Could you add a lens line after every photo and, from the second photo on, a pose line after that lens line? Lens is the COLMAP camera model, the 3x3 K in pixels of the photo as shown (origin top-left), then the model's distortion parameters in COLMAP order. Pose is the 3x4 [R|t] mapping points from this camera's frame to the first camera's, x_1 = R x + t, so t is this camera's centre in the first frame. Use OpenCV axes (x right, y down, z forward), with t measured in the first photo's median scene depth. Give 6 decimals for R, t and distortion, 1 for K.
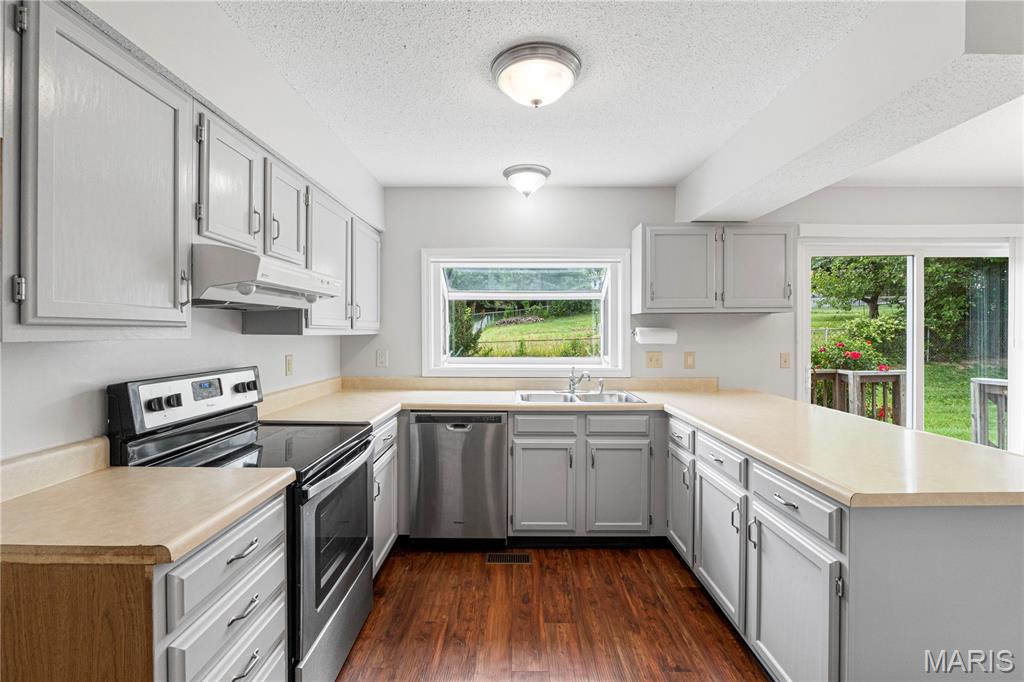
lens RADIAL K [[450.5, 0, 512.0], [0, 450.5, 341.0], [0, 0, 1]] dist [0.000715, 0.000083]
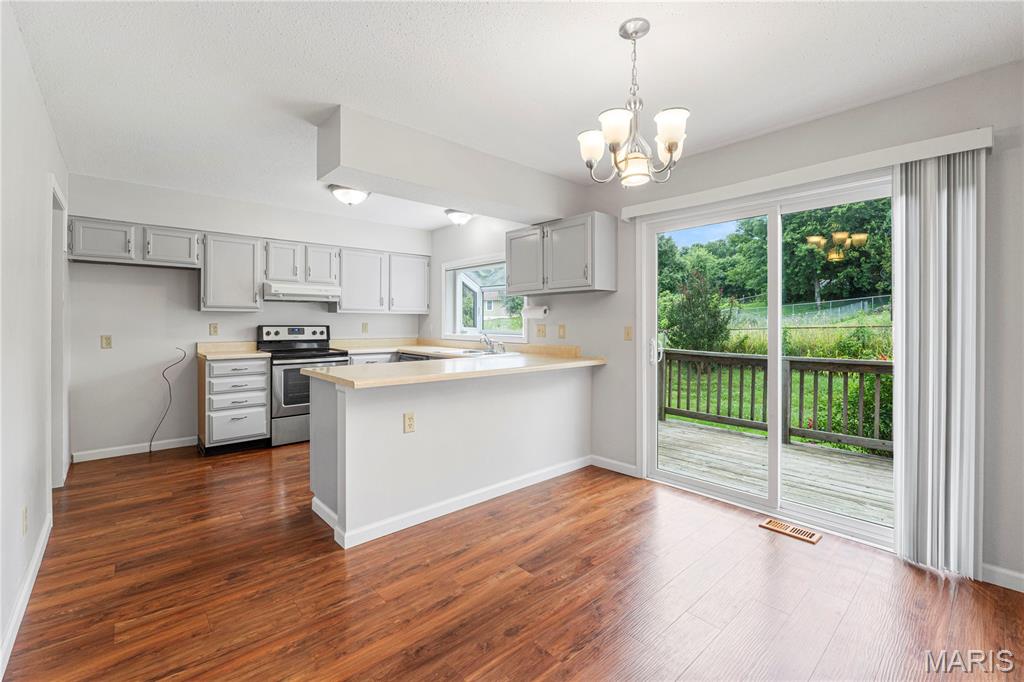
lens RADIAL K [[432.8, 0, 499.3], [0, 432.8, 327.3], [0, 0, 1]] dist [0.000197, 0.000036]
pose [[0.660391, 0.008832, -0.750870, 2.090465], [-0.016422, 0.999862, -0.002682, 0.064927], [0.750743, 0.014102, 0.660444, 0.165778]]
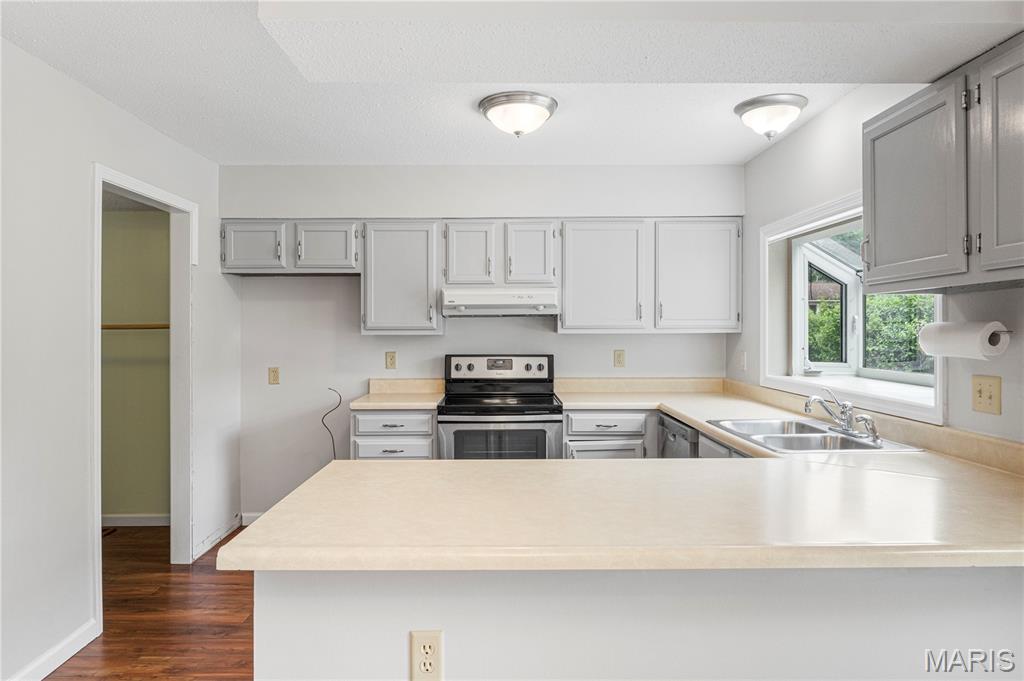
lens RADIAL K [[613.5, 0, 512.0], [0, 613.5, 340.5], [0, 0, 1]] dist [-0.004366, -0.001783]
pose [[0.029857, 0.017252, -0.999405, 1.600937], [-0.015783, 0.999735, 0.016786, -0.024203], [0.999430, 0.015272, 0.030121, 0.937235]]
